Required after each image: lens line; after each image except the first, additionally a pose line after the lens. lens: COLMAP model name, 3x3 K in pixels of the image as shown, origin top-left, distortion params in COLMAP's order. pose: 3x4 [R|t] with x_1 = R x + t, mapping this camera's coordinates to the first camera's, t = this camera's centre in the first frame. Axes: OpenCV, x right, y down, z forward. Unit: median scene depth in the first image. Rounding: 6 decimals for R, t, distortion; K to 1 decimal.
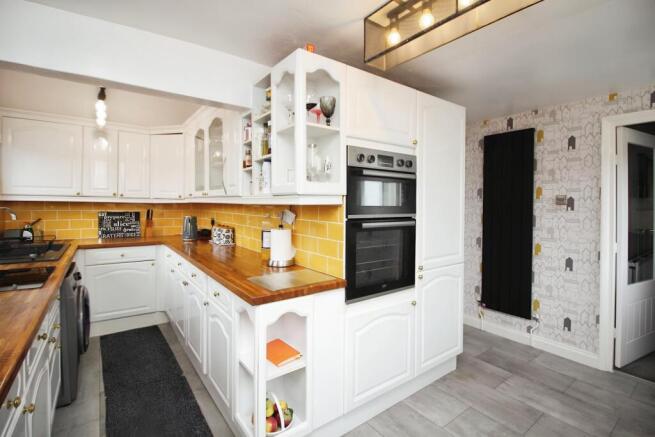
lens RADIAL K [[310.7, 0, 329.0], [0, 310.7, 204.4], [0, 0, 1]] dist [-0.016607, -0.001143]
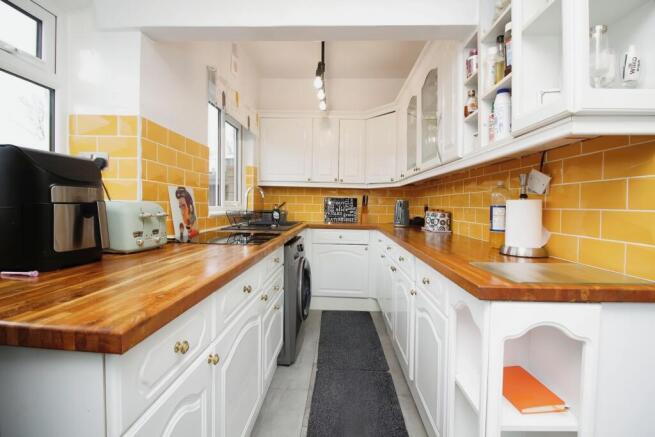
lens RADIAL K [[310.7, 0, 329.0], [0, 310.7, 204.4], [0, 0, 1]] dist [-0.016607, -0.001143]
pose [[0.782691, 0.005640, -0.622385, -0.064912], [-0.016240, 0.999804, -0.011363, 0.095280], [0.622199, 0.019002, 0.782629, 0.211611]]
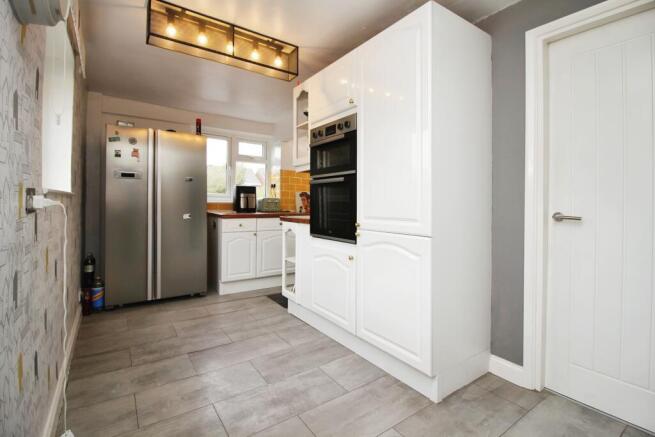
lens RADIAL K [[301.2, 0, 328.2], [0, 301.2, 206.0], [0, 0, 1]] dist [0.000412, 0.000011]
pose [[-0.034222, -0.001267, -0.999413, 1.202120], [-0.014100, 0.999900, -0.000785, 0.141129], [0.999315, 0.014064, -0.034236, 0.902625]]
